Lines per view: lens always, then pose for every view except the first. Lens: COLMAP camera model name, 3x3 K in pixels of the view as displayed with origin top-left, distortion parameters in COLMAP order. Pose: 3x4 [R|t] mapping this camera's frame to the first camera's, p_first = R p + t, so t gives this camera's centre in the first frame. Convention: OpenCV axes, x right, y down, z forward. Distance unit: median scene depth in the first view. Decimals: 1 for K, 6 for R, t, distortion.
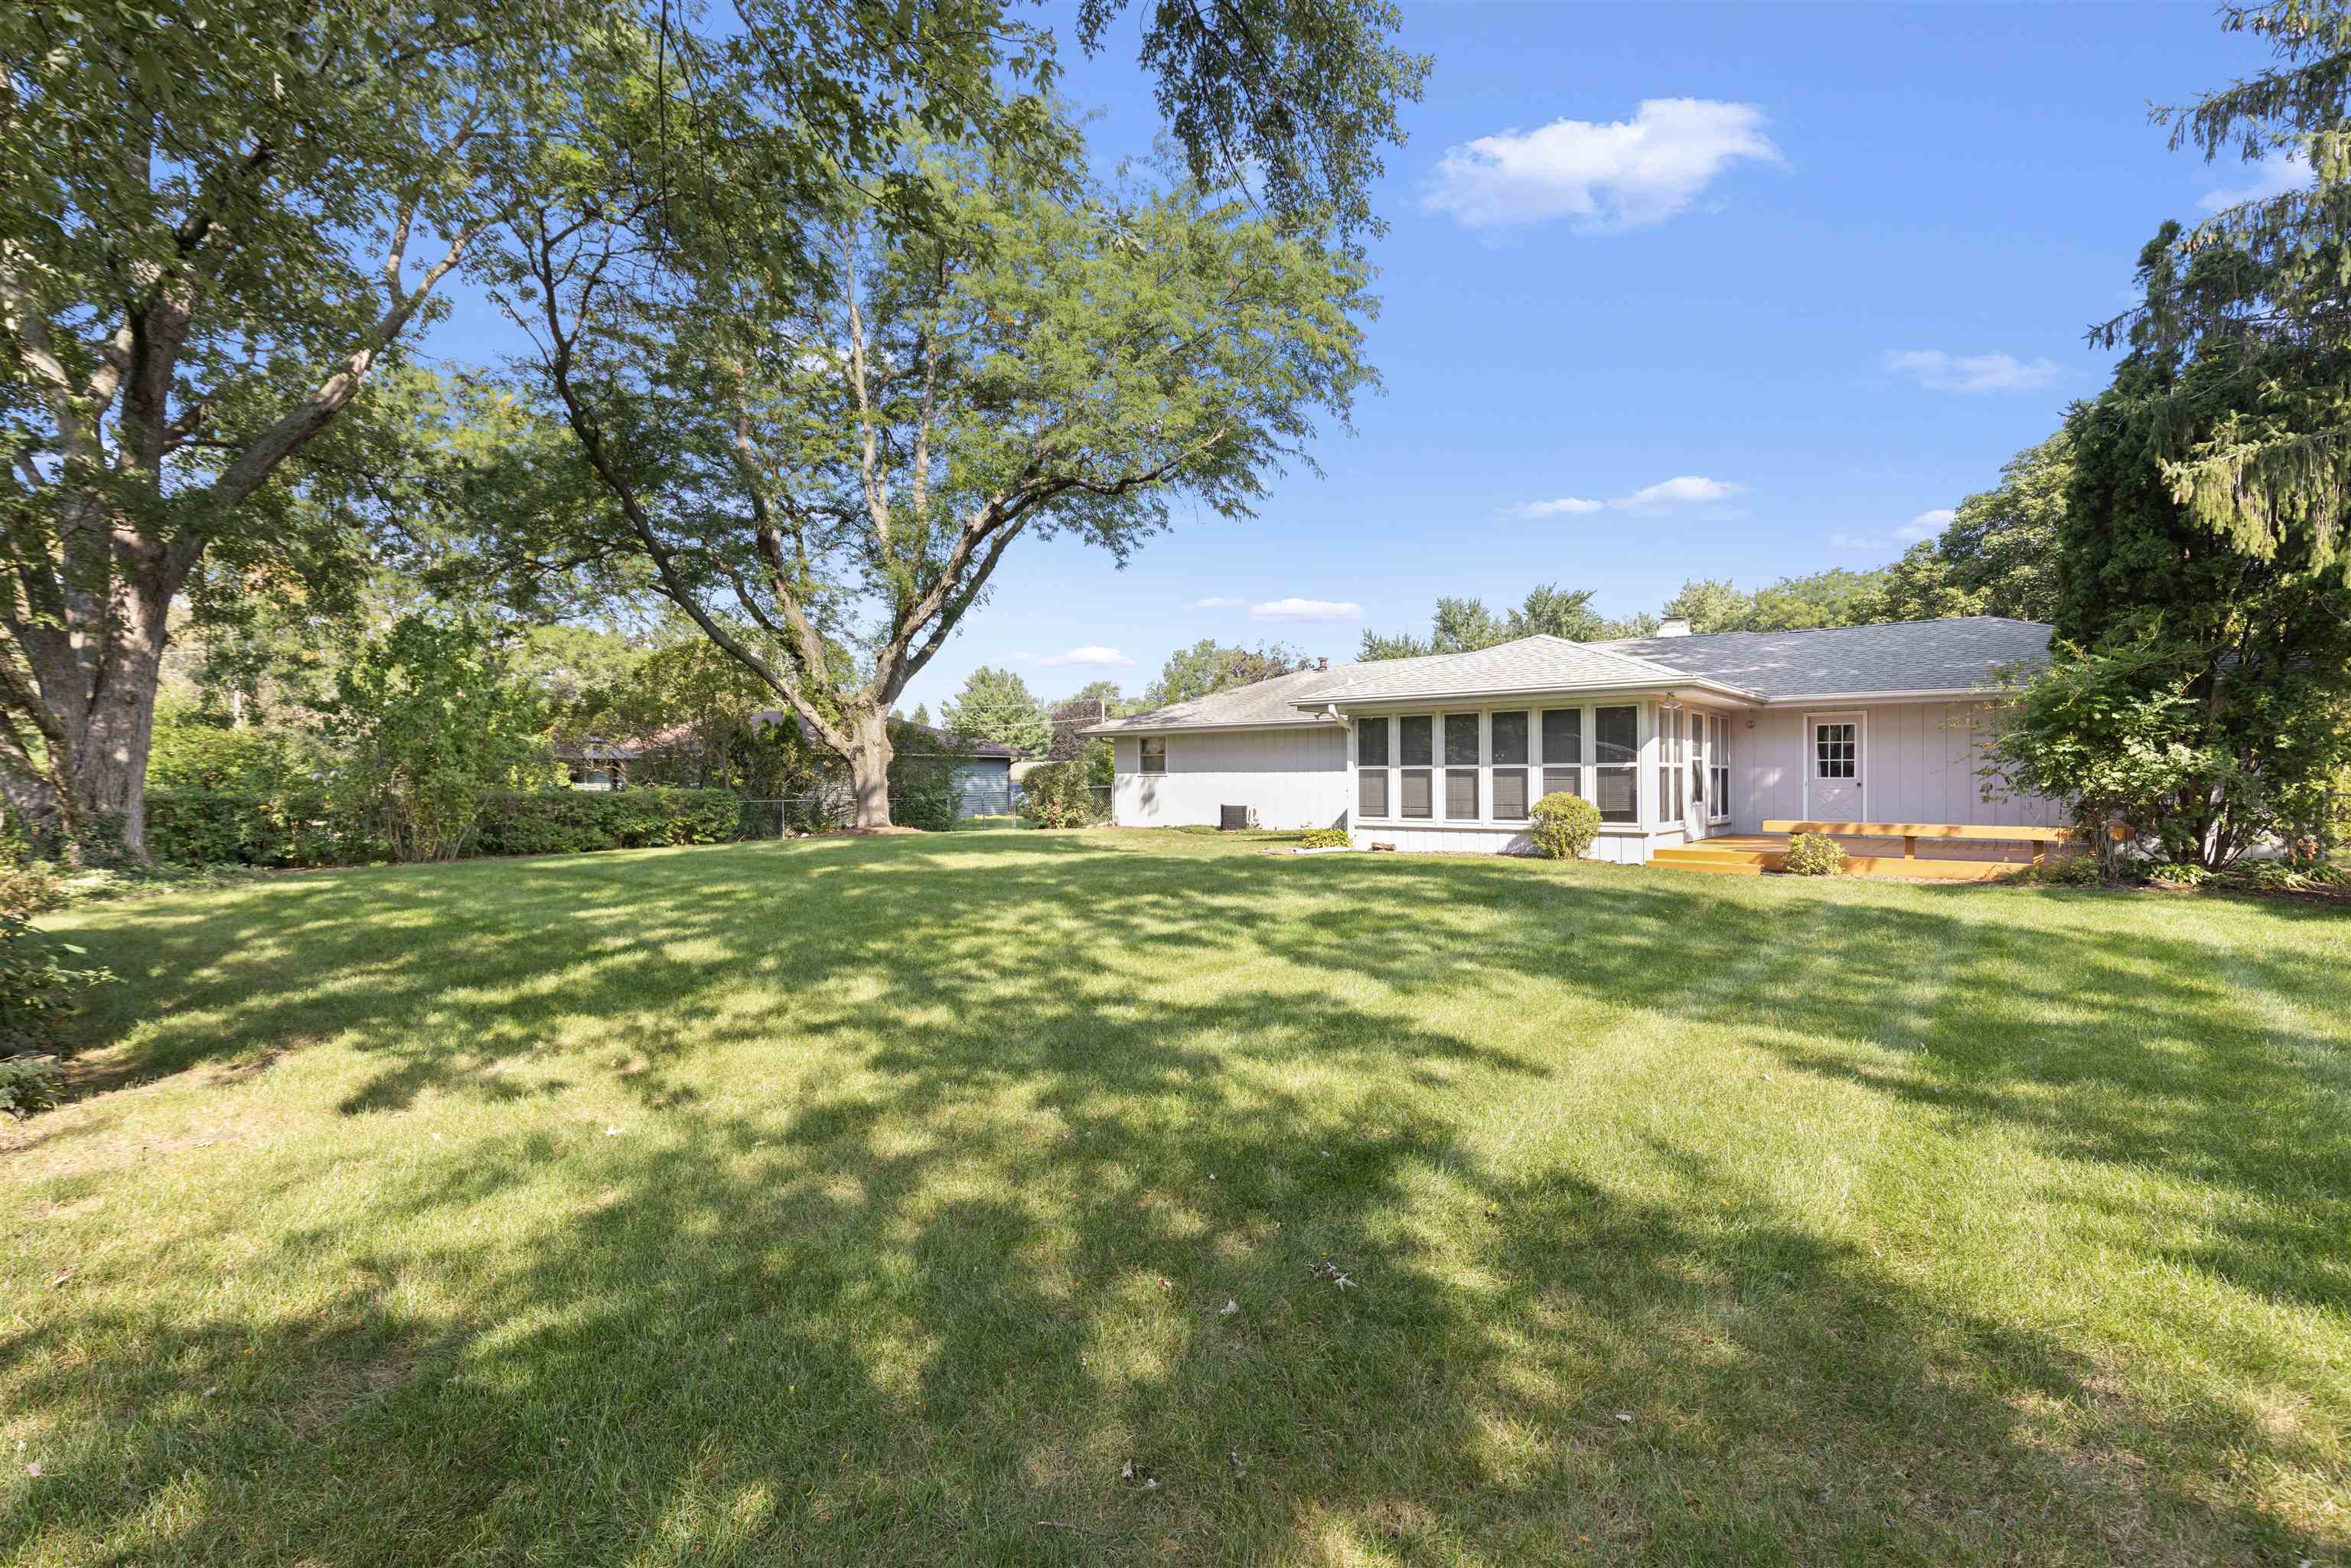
lens RADIAL K [[1085.8, 0, 1175.0], [0, 1085.8, 780.8], [0, 0, 1]] dist [0.000299, 0.000074]
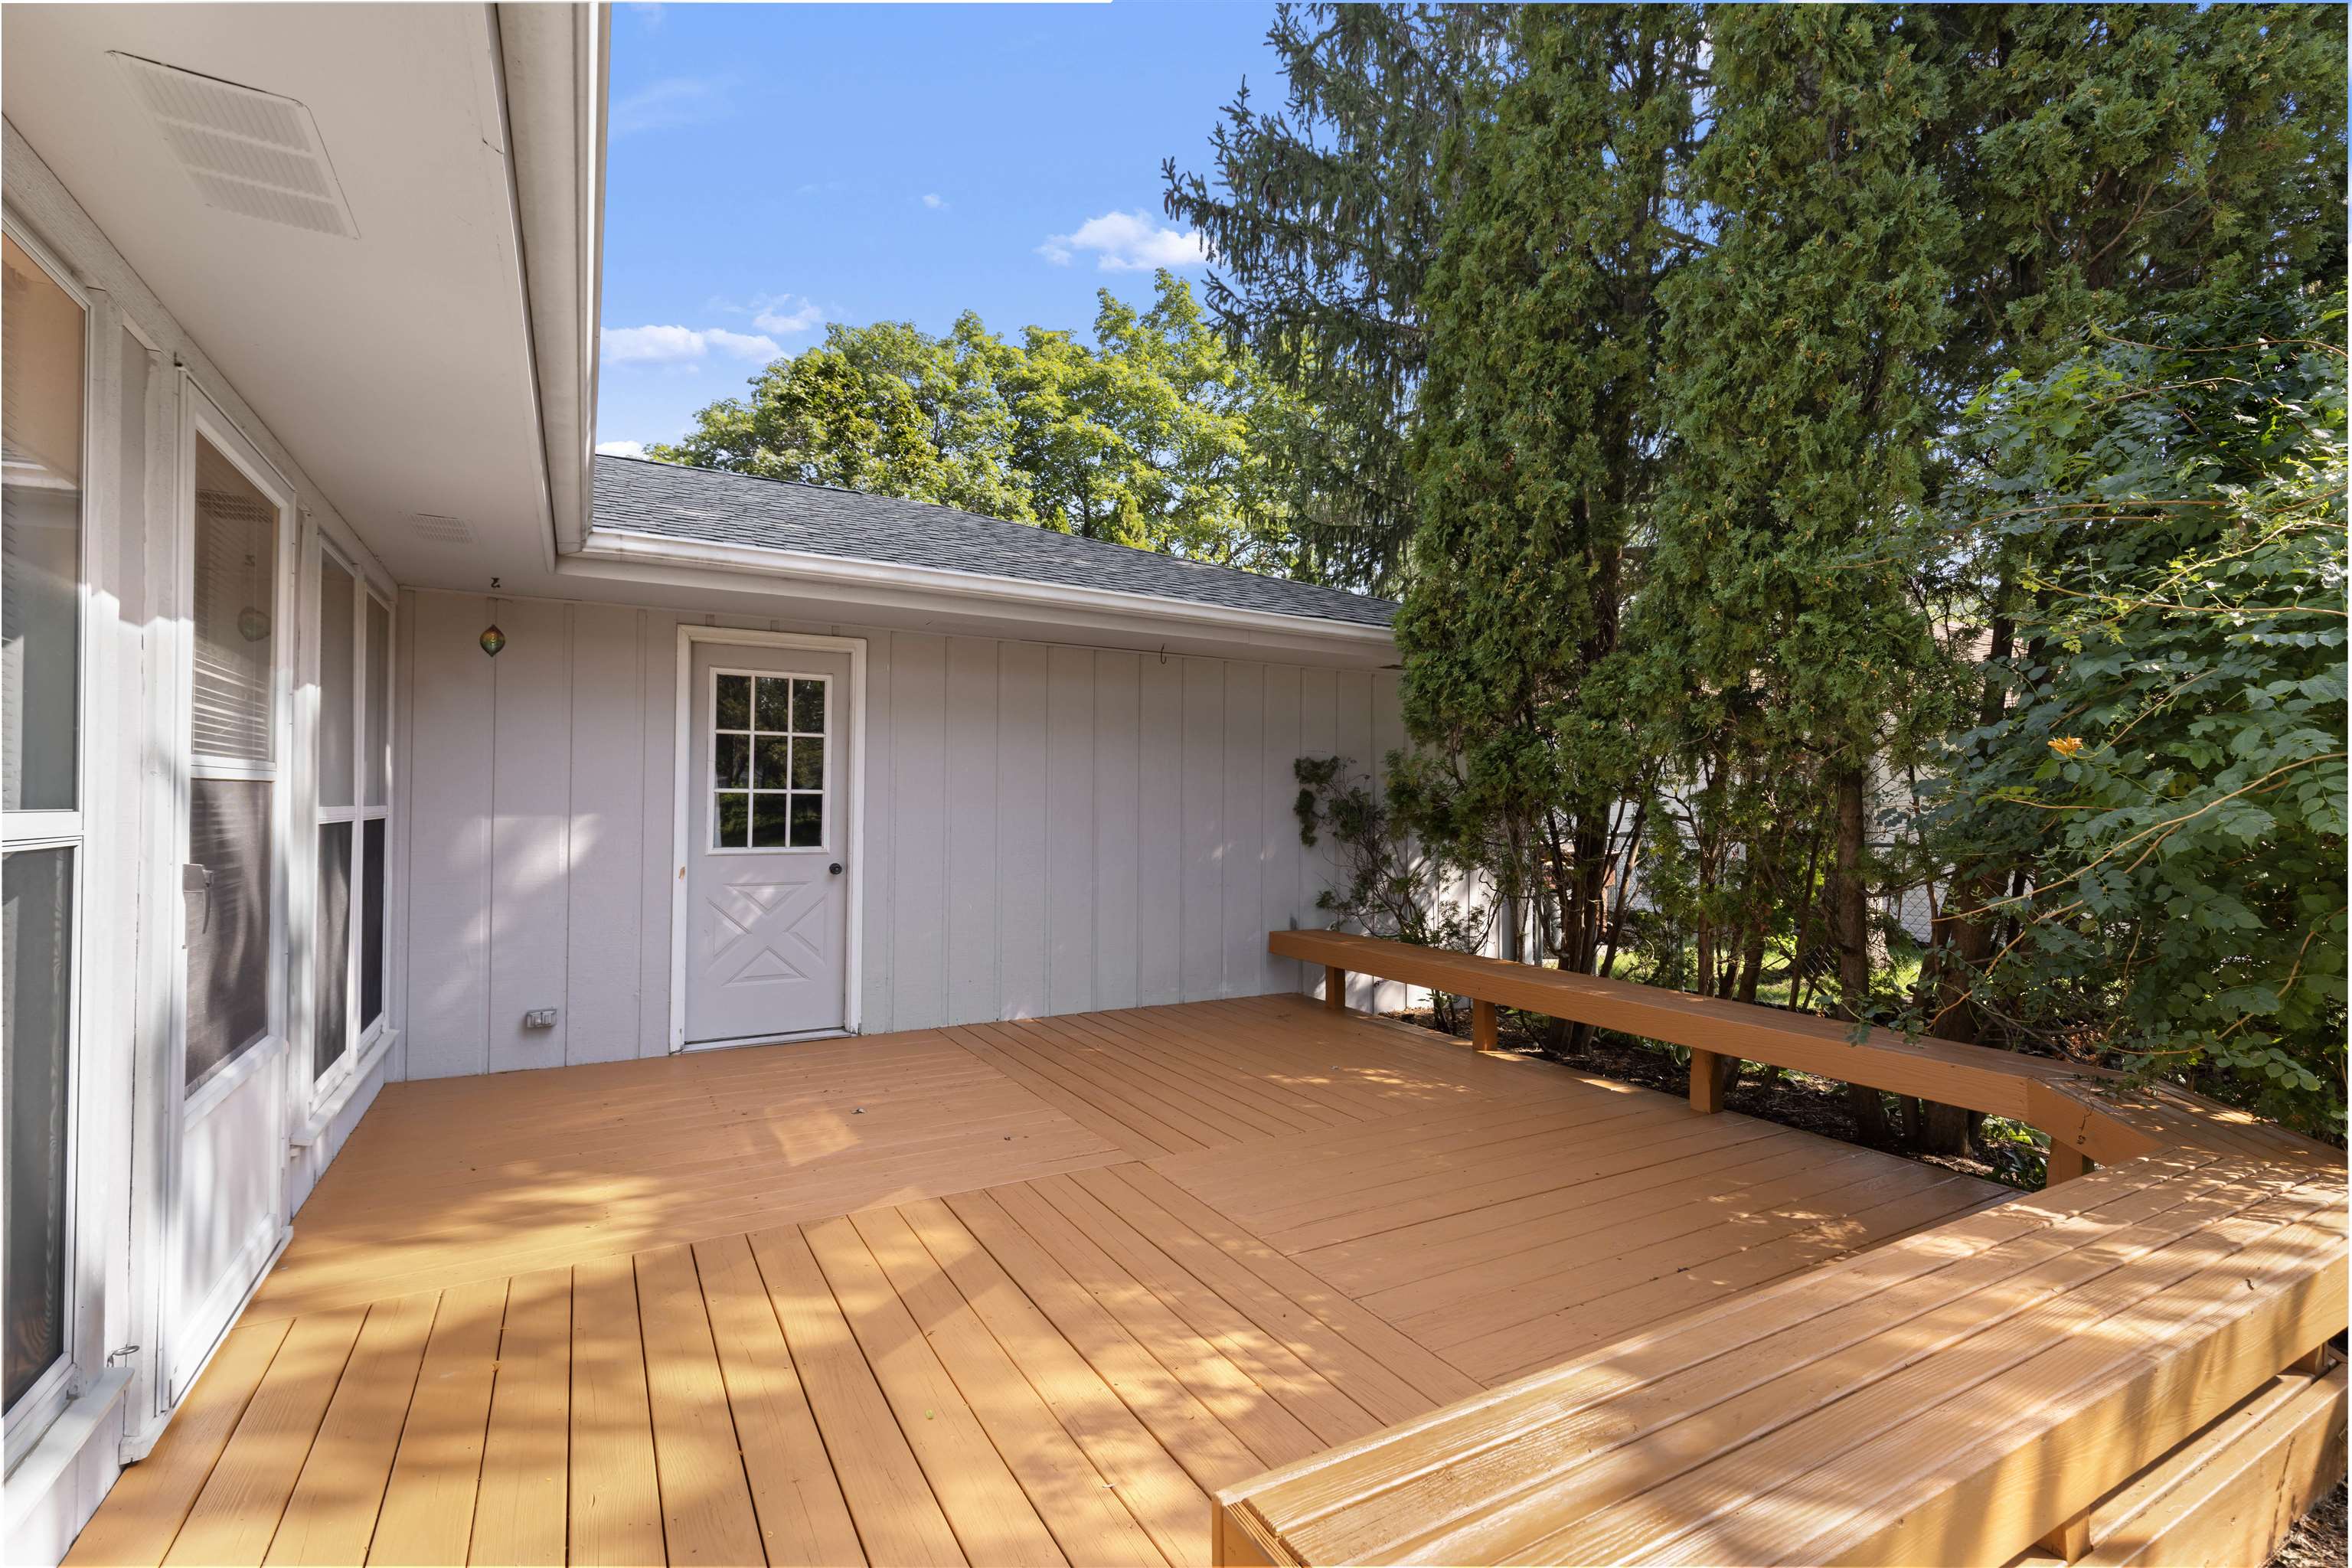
lens RADIAL K [[1086.2, 0, 1181.1], [0, 1086.2, 793.0], [0, 0, 1]] dist [0.000299, 0.000074]
pose [[0.395868, 0.016444, 0.918160, 0.370109], [-0.001776, 0.999852, -0.017141, -0.013768], [-0.918306, 0.005155, 0.395838, 0.768414]]
